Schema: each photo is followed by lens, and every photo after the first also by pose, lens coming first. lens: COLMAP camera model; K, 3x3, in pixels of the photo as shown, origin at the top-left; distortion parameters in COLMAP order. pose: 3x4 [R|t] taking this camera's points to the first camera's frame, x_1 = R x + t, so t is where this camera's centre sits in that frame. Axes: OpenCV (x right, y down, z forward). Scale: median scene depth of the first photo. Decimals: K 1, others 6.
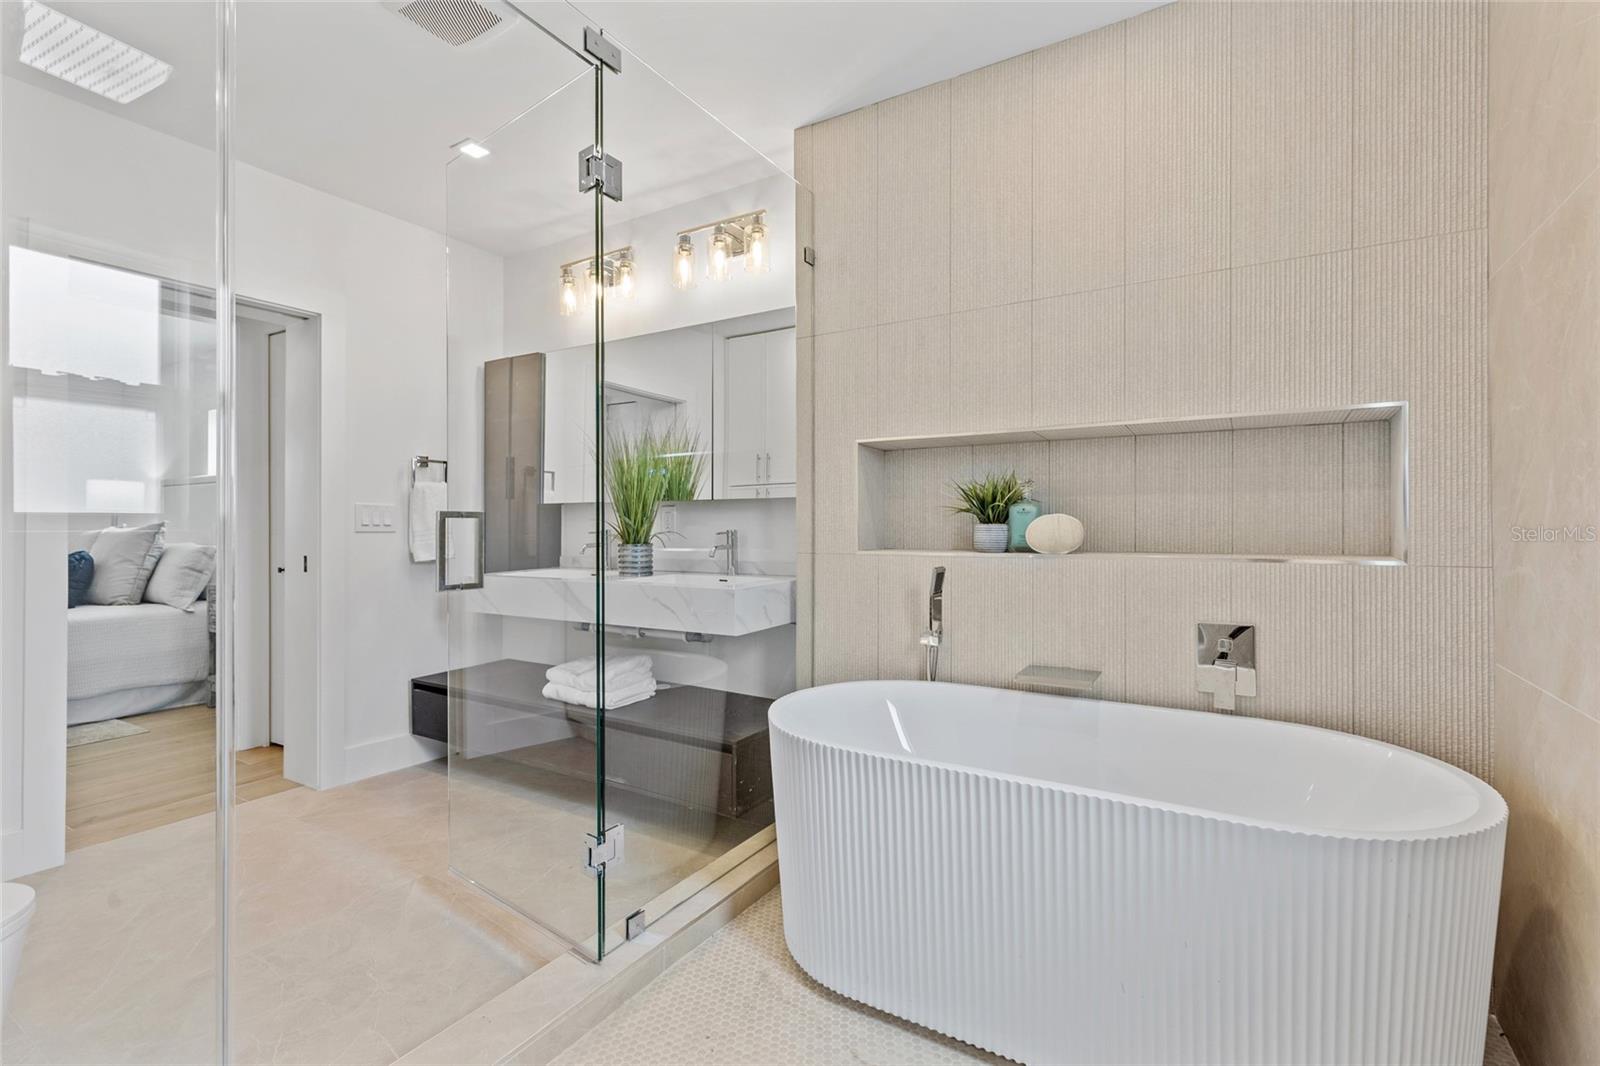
lens RADIAL K [[717.0, 0, 799.4], [0, 717.0, 531.4], [0, 0, 1]] dist [-0.001194, 0.000353]
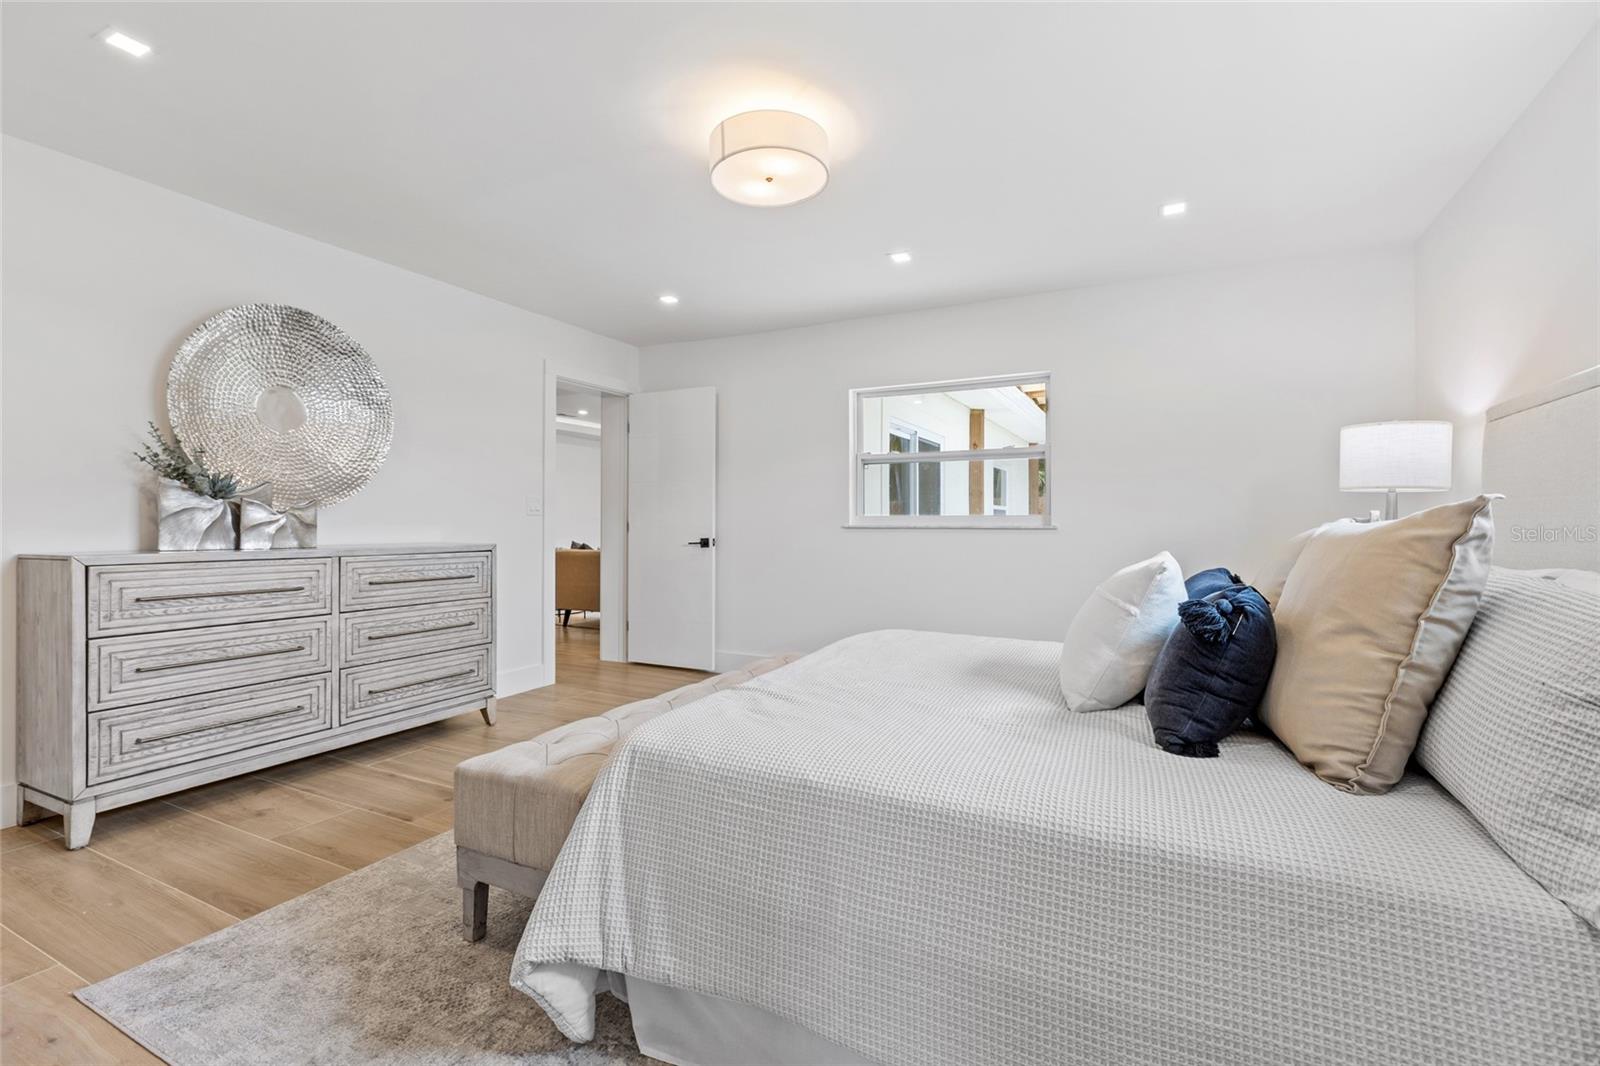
lens RADIAL K [[717.0, 0, 807.7], [0, 717.0, 525.7], [0, 0, 1]] dist [-0.001194, 0.000353]
pose [[0.069163, -0.001132, -0.997605, -0.644190], [0.006724, 0.999977, -0.000669, -0.004084], [0.997583, -0.006662, 0.069169, 0.736681]]
